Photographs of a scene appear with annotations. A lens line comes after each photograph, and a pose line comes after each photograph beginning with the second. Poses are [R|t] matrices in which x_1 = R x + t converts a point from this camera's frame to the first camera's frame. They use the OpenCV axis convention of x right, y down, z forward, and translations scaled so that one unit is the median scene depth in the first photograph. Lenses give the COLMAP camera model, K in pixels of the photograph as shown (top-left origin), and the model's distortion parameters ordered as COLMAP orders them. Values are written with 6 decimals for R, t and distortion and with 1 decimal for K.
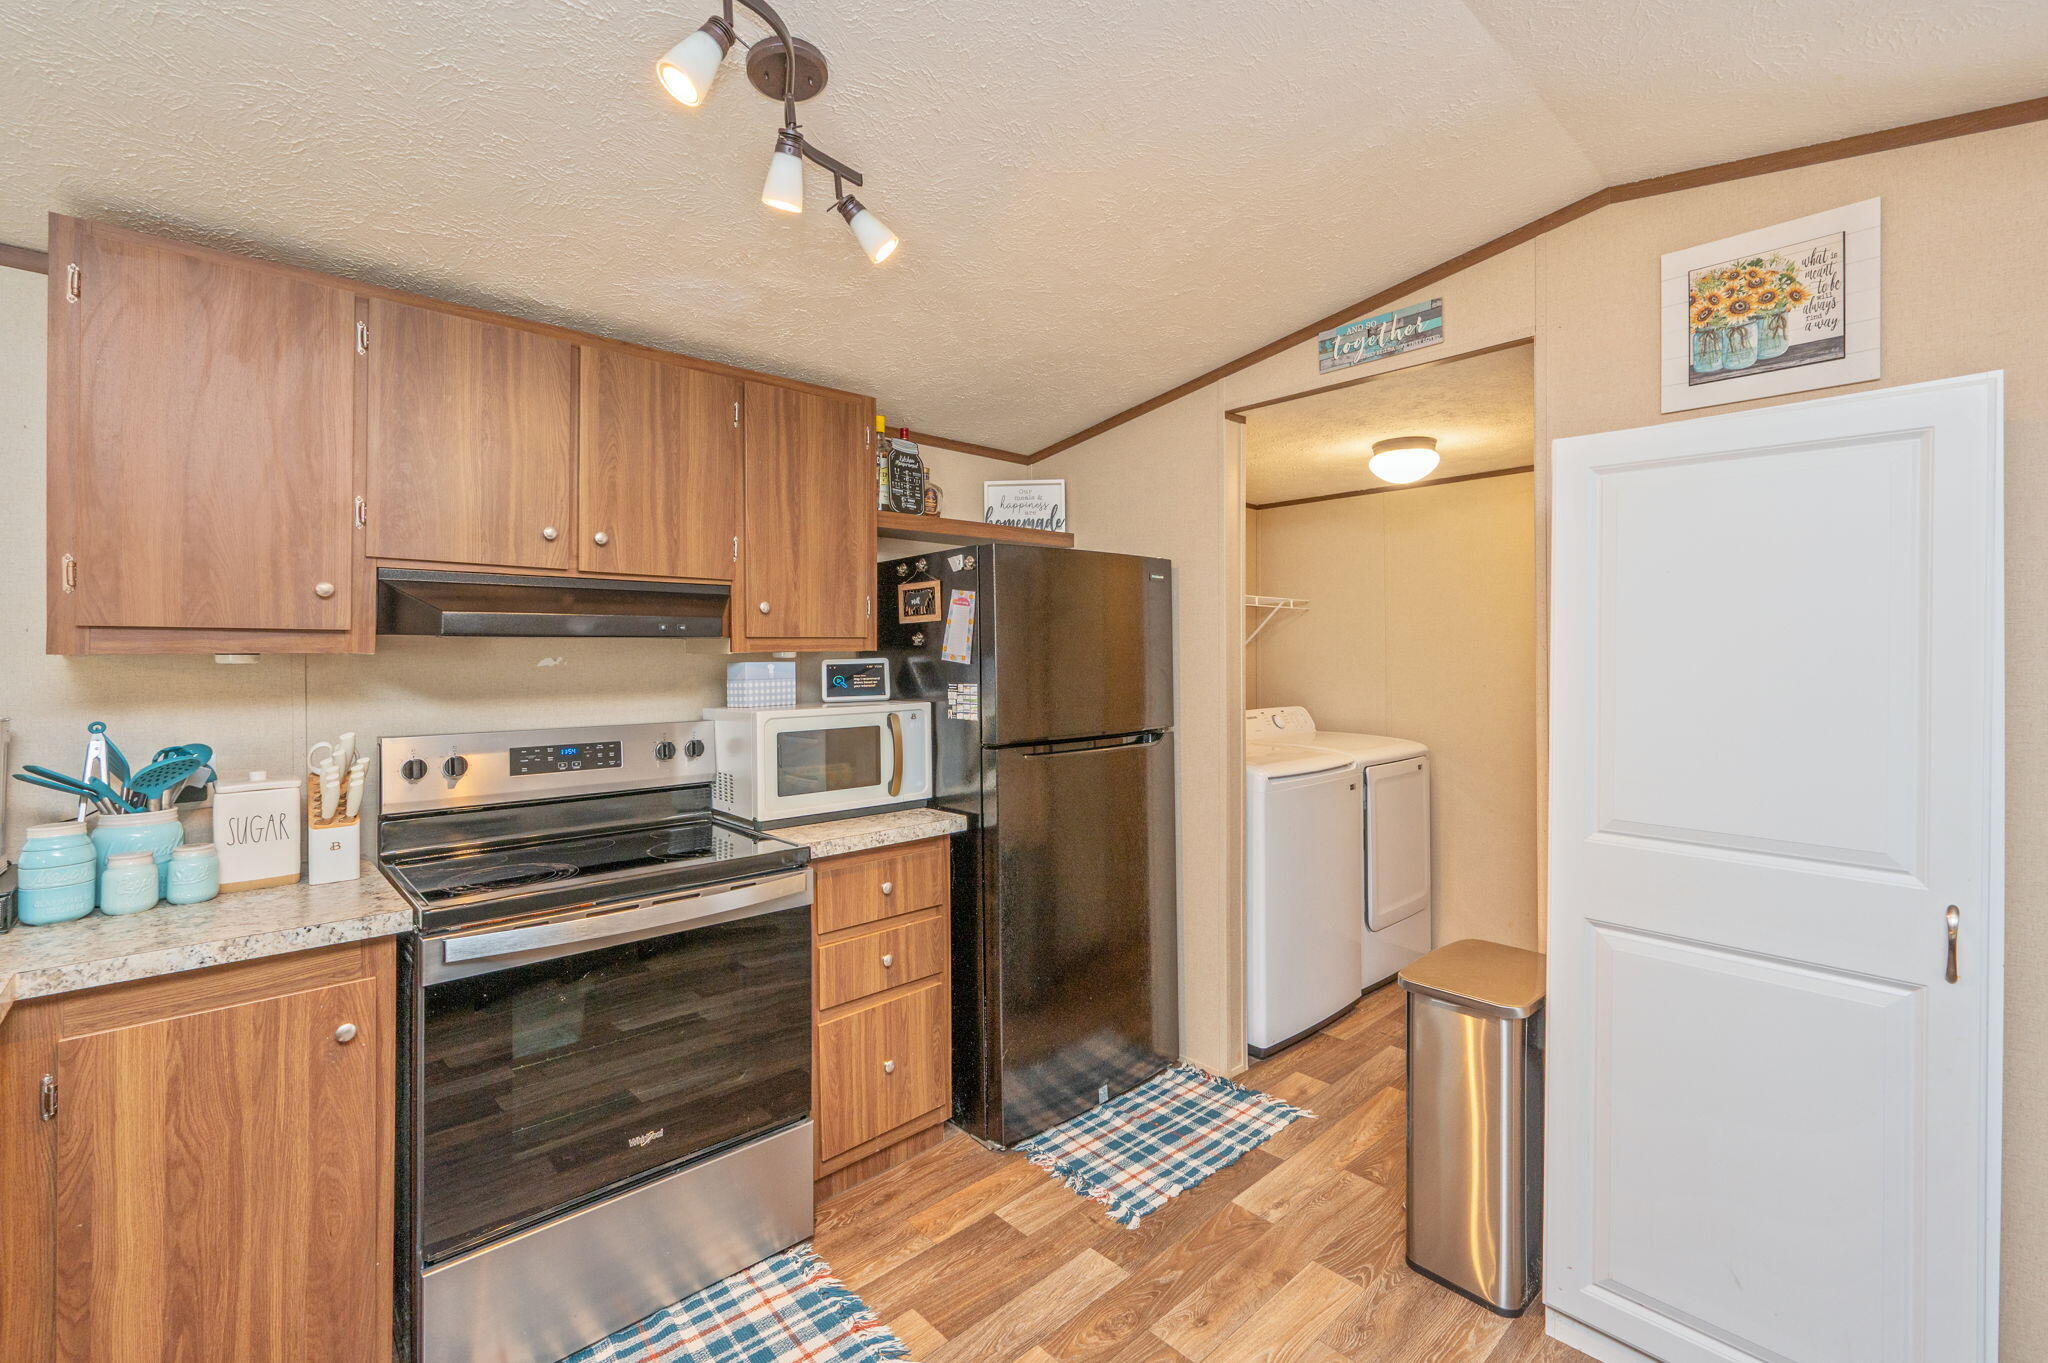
lens RADIAL K [[875.0, 0, 1029.4], [0, 875.0, 659.5], [0, 0, 1]] dist [-0.001070, 0.000360]
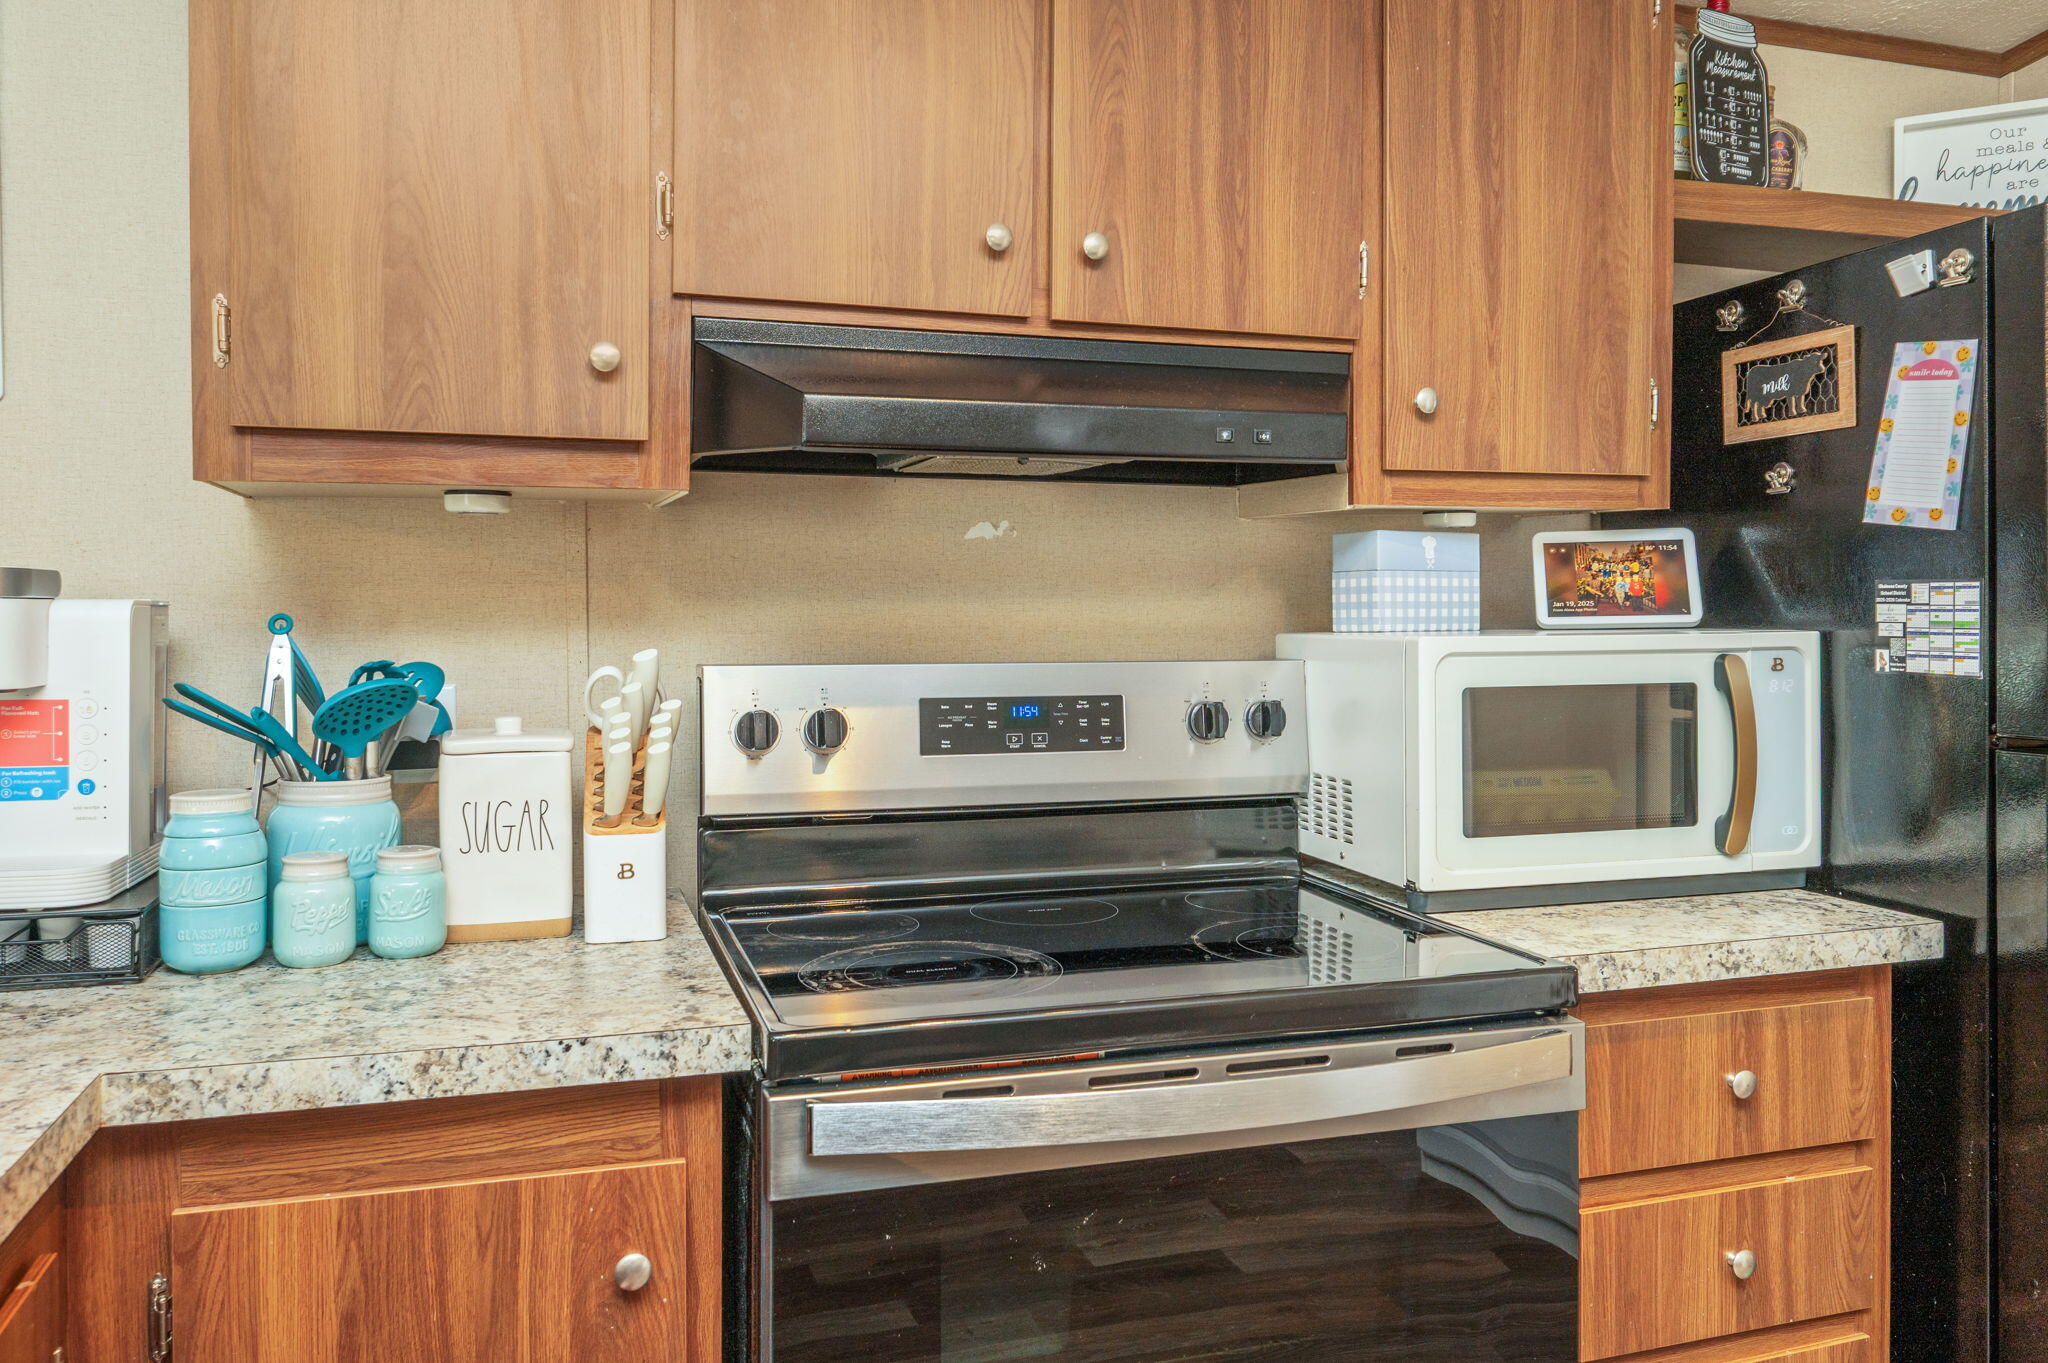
lens RADIAL K [[1569.2, 0, 1024.0], [0, 1569.2, 681.5], [0, 0, 1]] dist [-0.001472, -0.001881]
pose [[0.901140, 0.029110, -0.432550, -0.164379], [-0.006407, 0.998528, 0.053852, 0.044711], [0.433481, -0.045757, 0.900000, 0.240149]]
